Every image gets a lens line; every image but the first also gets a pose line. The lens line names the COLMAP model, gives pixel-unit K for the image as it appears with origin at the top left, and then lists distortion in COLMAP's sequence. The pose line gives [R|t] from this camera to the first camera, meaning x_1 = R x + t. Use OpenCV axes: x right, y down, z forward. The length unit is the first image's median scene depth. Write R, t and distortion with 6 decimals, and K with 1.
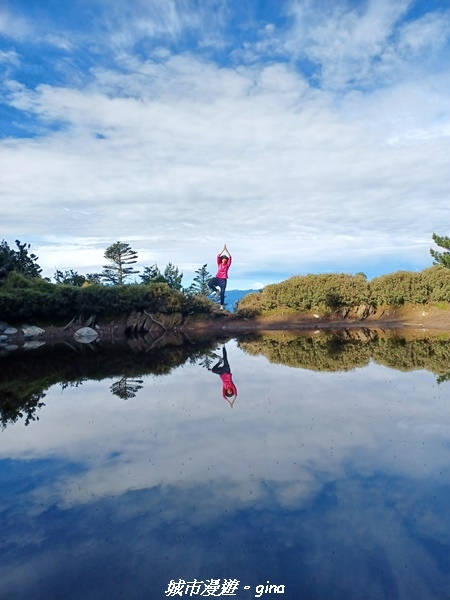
lens RADIAL K [[440.0, 0, 225.0], [0, 440.0, 300.0], [0, 0, 1]] dist [0.058186, 0.000502]
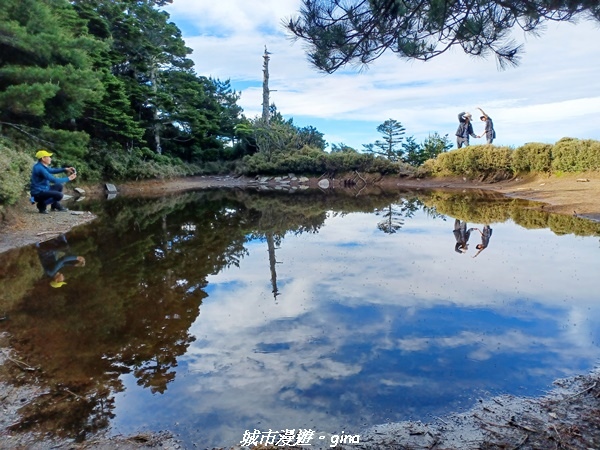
lens RADIAL K [[440.0, 0, 300.0], [0, 440.0, 225.0], [0, 0, 1]] dist [0.058186, 0.000502]
pose [[0.698919, 0.122642, -0.704607, 0.798878], [-0.022291, 0.988445, 0.149934, -0.014122], [0.714854, -0.089085, 0.693576, -0.239955]]
